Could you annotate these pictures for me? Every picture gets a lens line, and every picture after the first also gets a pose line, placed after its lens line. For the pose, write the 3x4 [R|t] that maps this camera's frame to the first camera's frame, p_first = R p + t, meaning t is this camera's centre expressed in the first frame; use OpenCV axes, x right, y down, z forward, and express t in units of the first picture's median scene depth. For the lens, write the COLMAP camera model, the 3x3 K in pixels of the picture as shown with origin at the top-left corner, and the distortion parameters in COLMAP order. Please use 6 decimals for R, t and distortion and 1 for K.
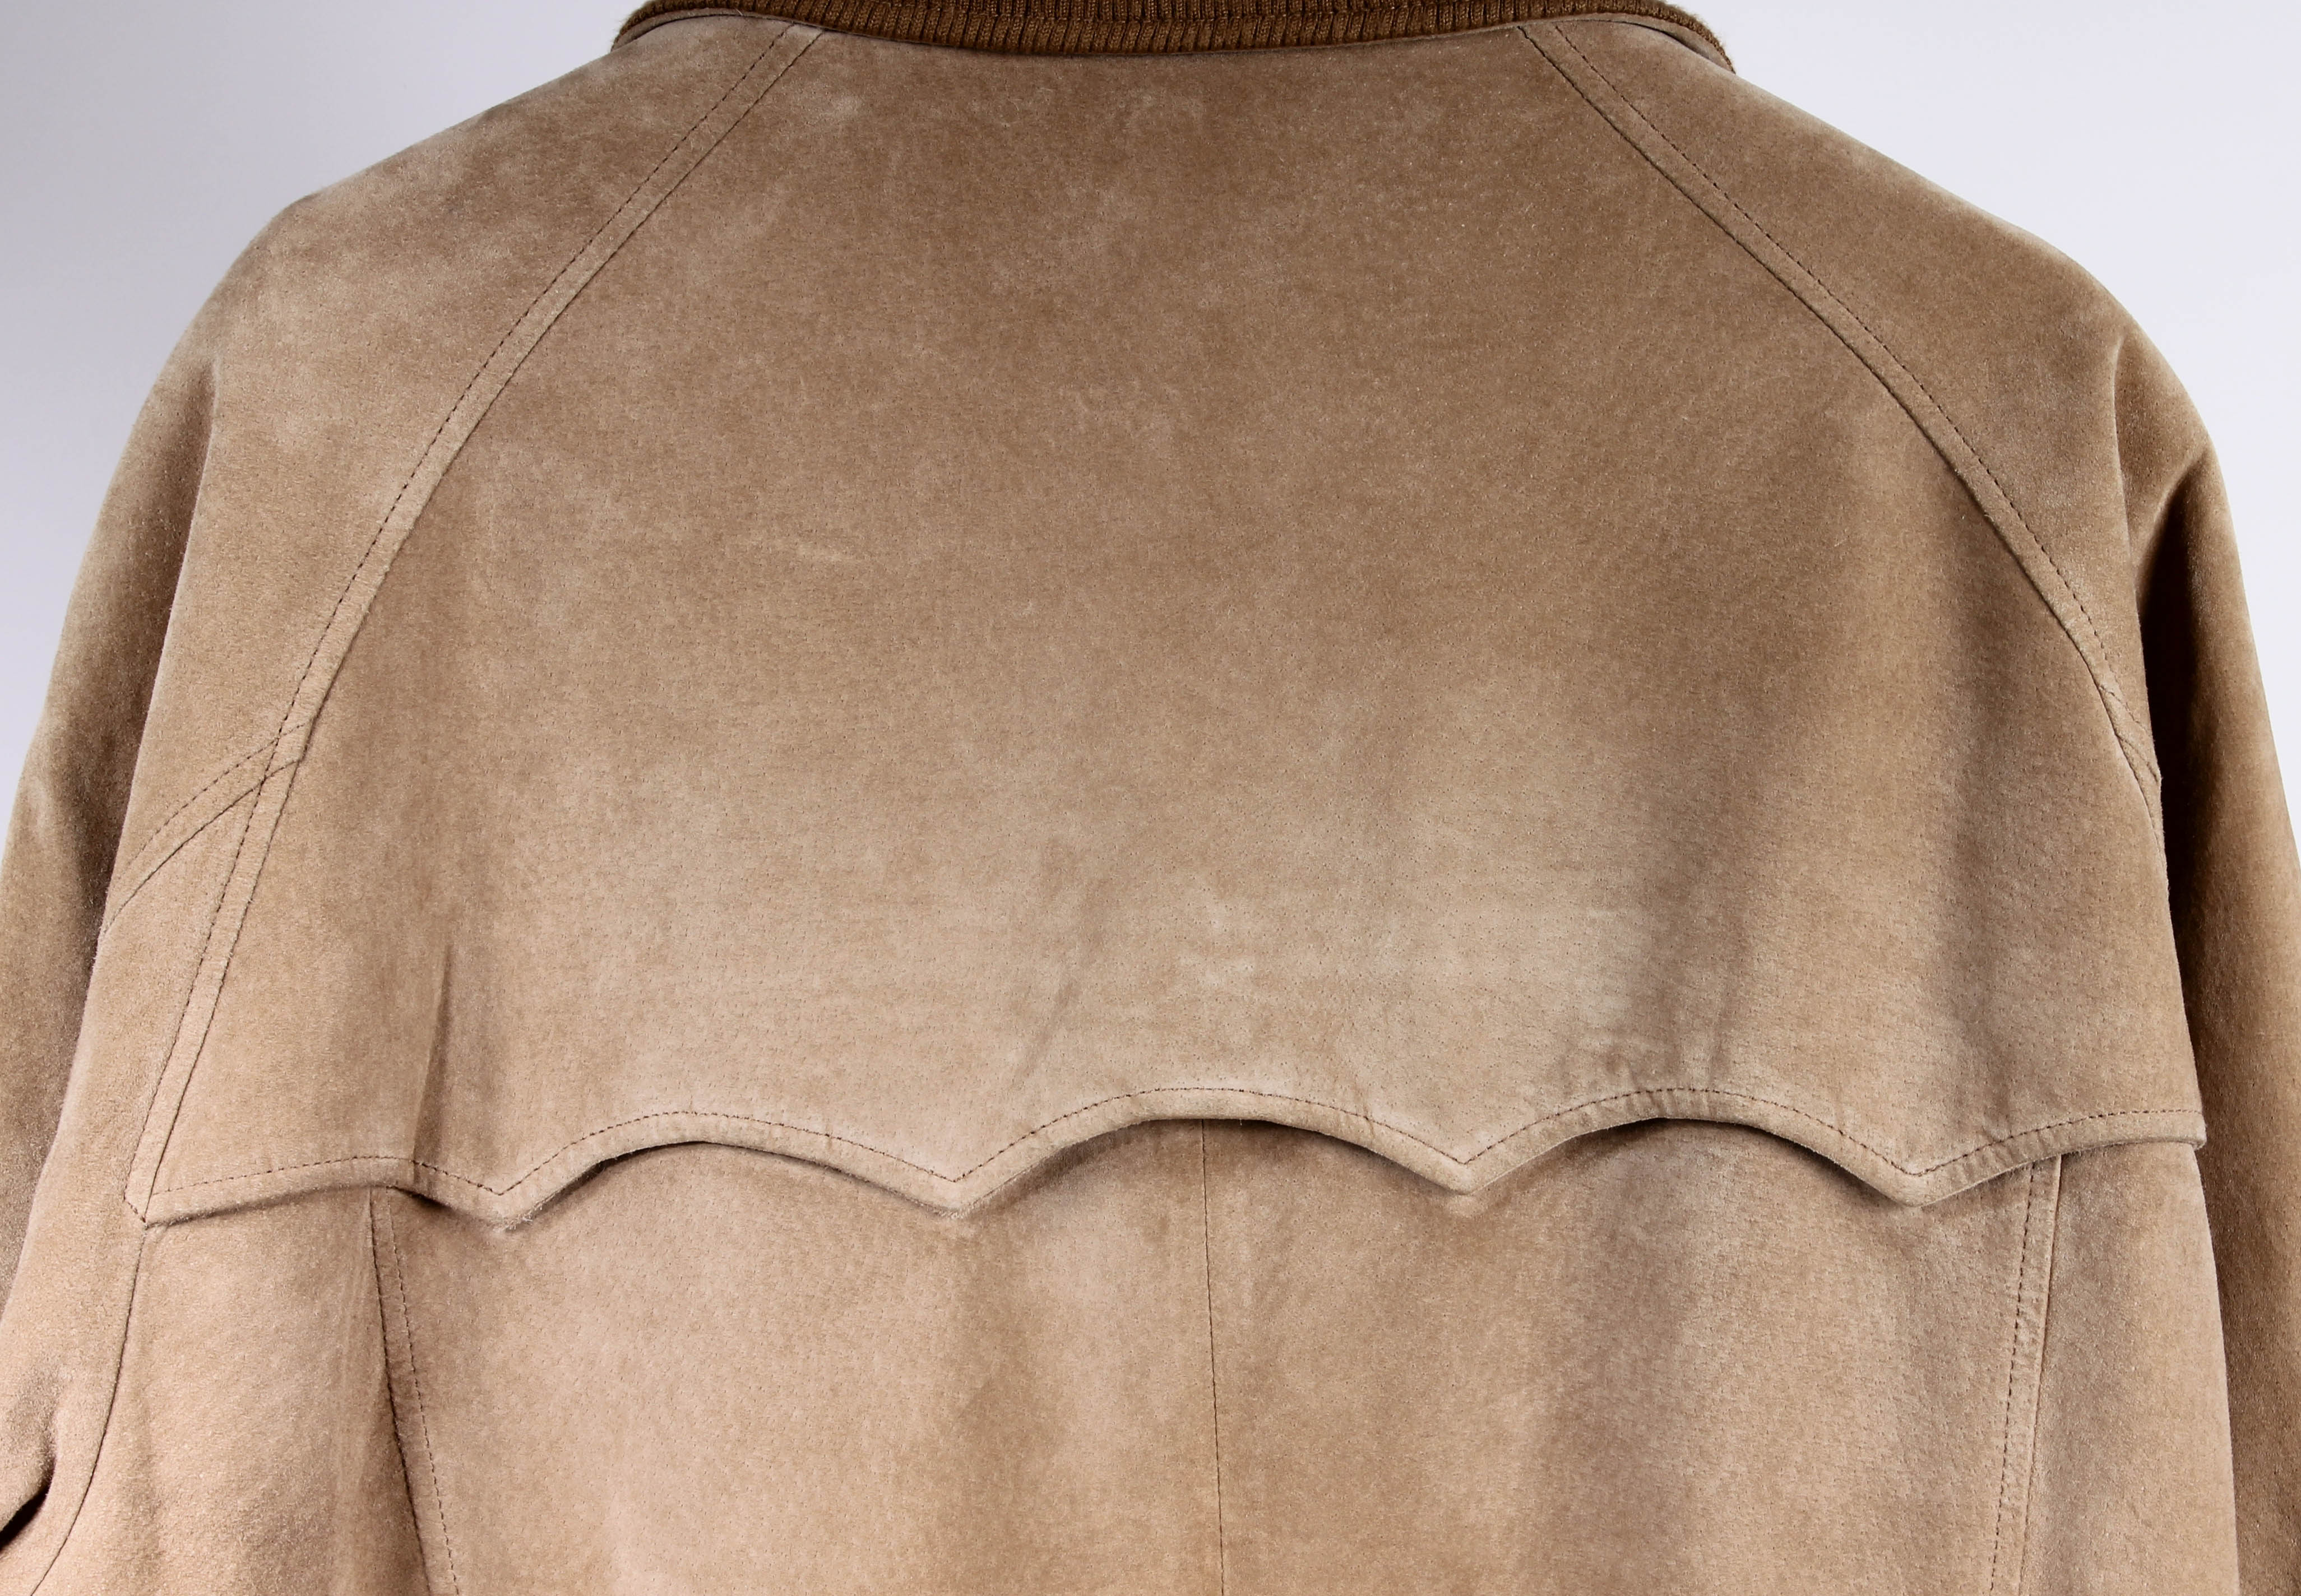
lens RADIAL K [[5134.5, 0, 1172.4], [0, 5134.5, 799.3], [0, 0, 1]] dist [0.023776, 0.000000]
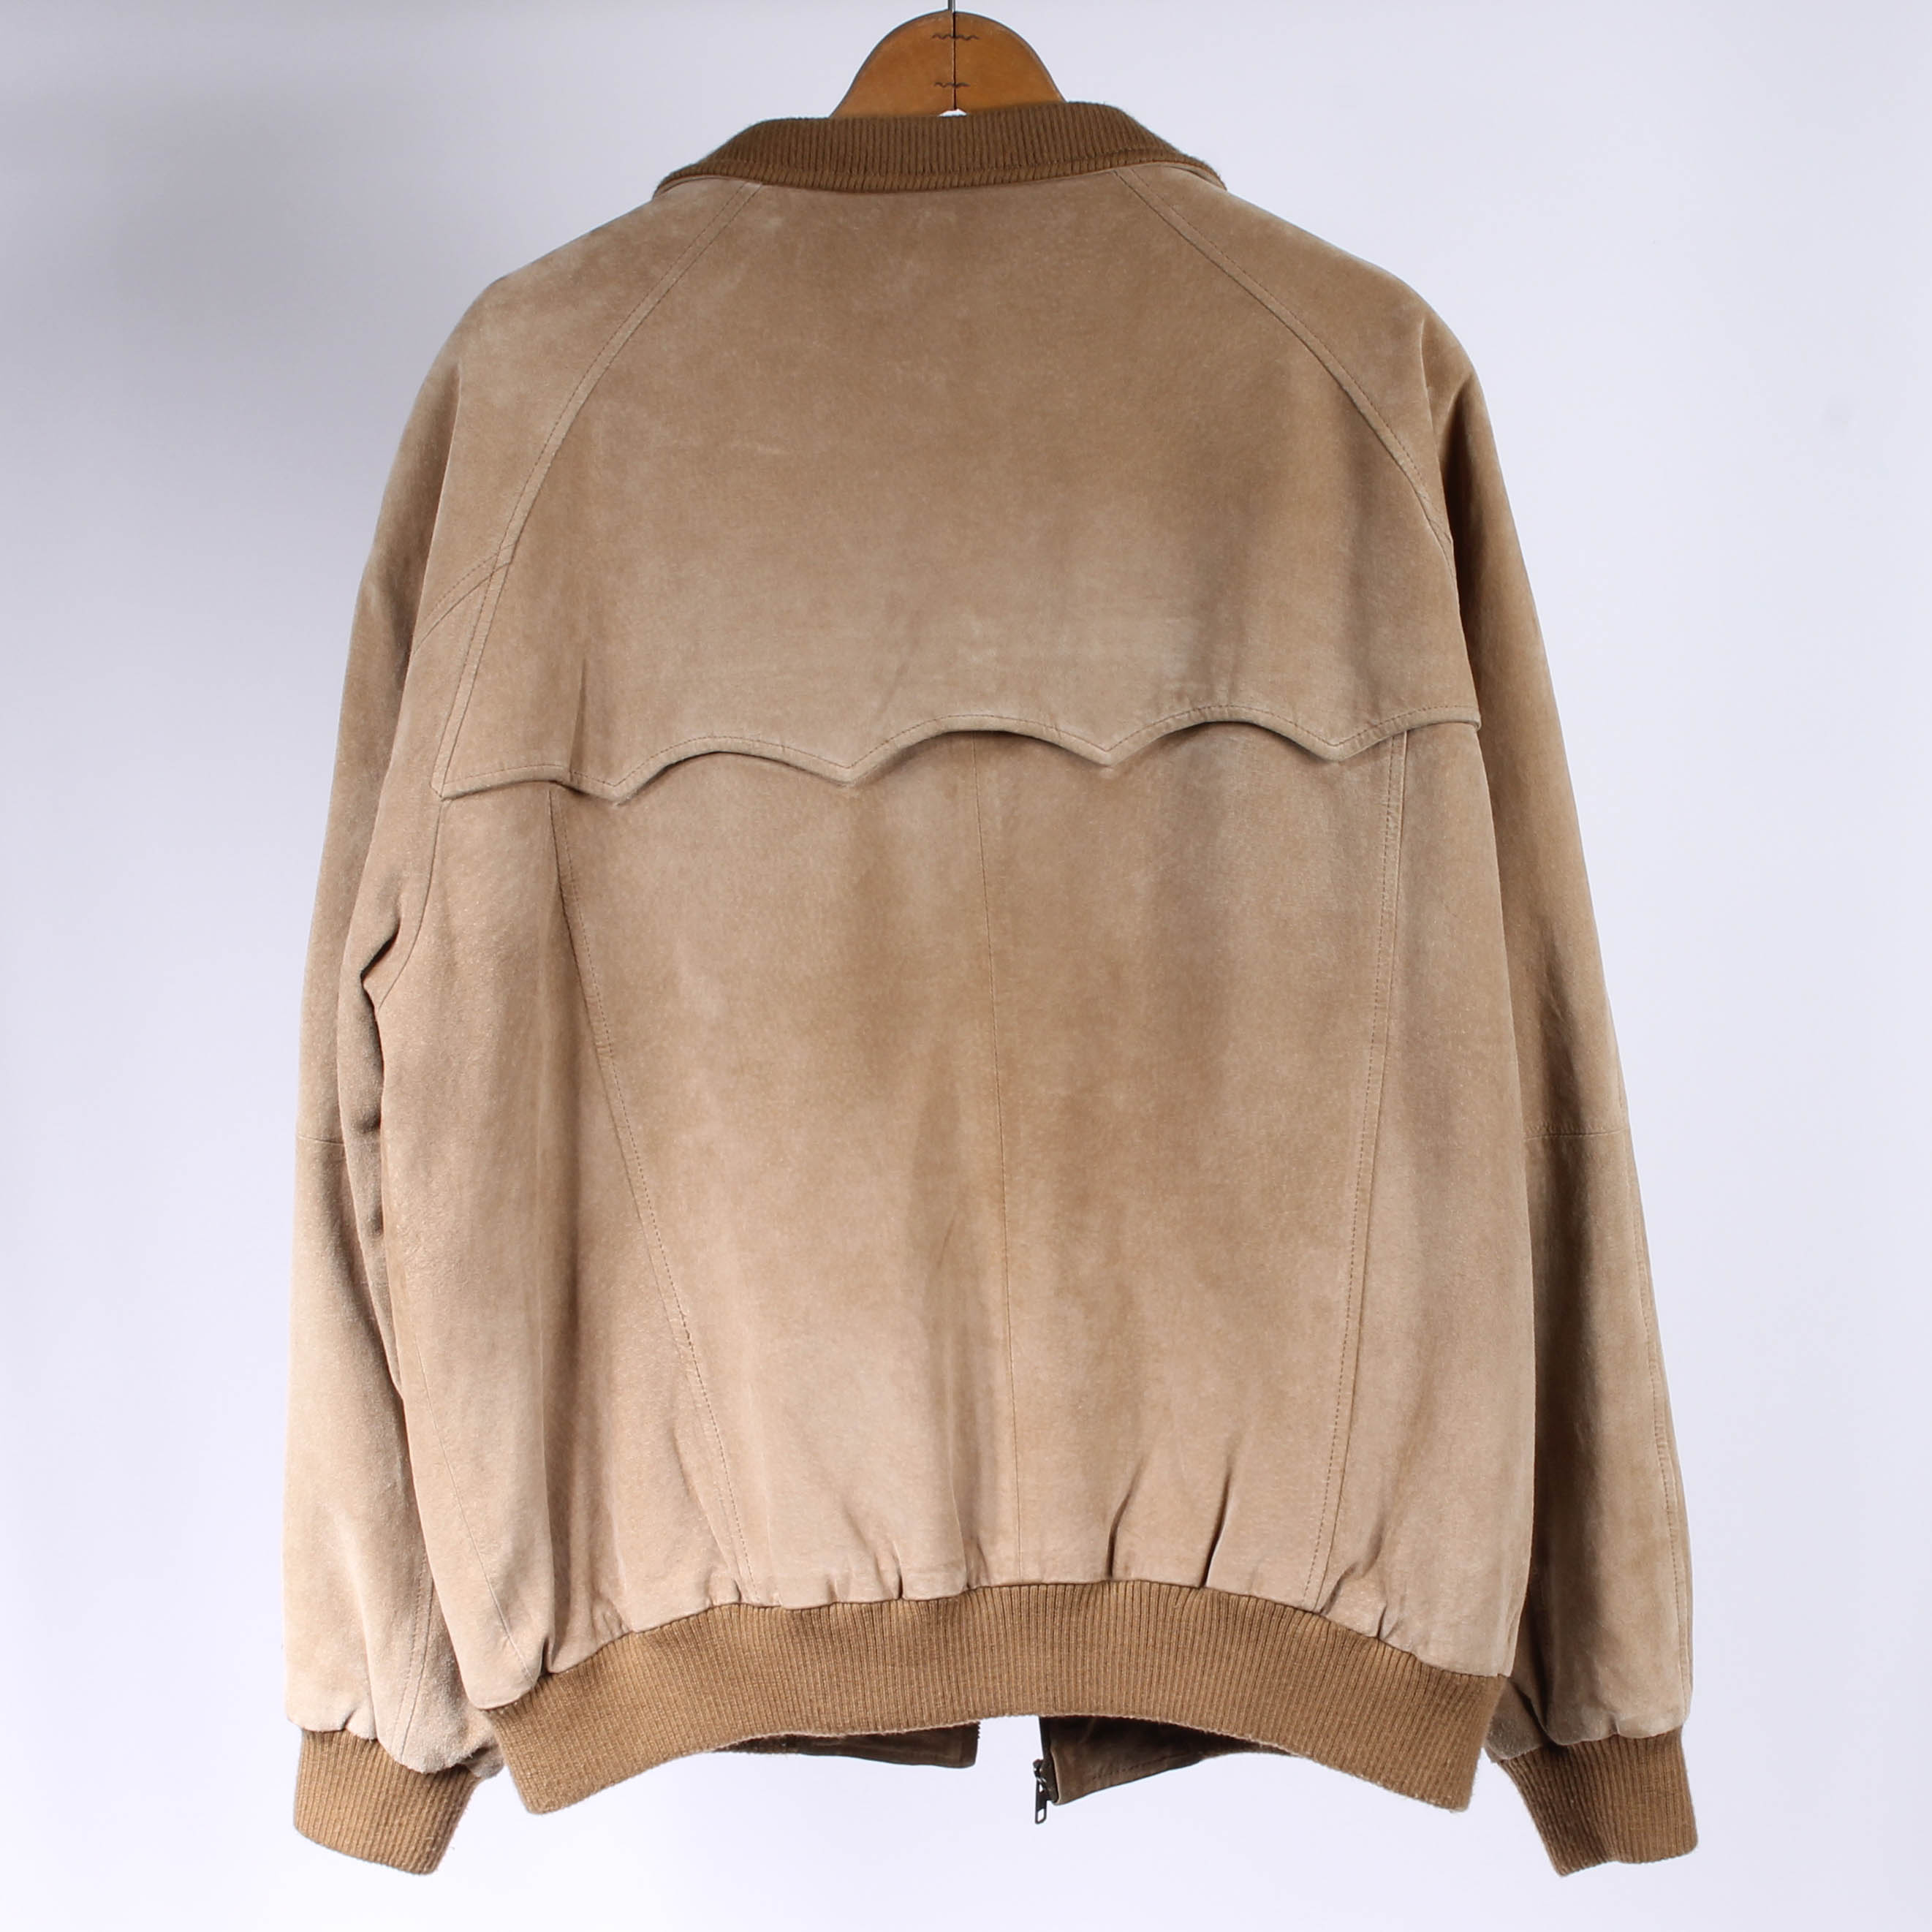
lens RADIAL K [[4843.8, 0, 949.5], [0, 4843.8, 966.2], [0, 0, 1]] dist [-0.061984, 0.000000]
pose [[0.999426, -0.033234, -0.006519, 0.006084], [0.033369, 0.999207, 0.021721, 0.111866], [0.005792, -0.021926, 0.999743, -0.857127]]
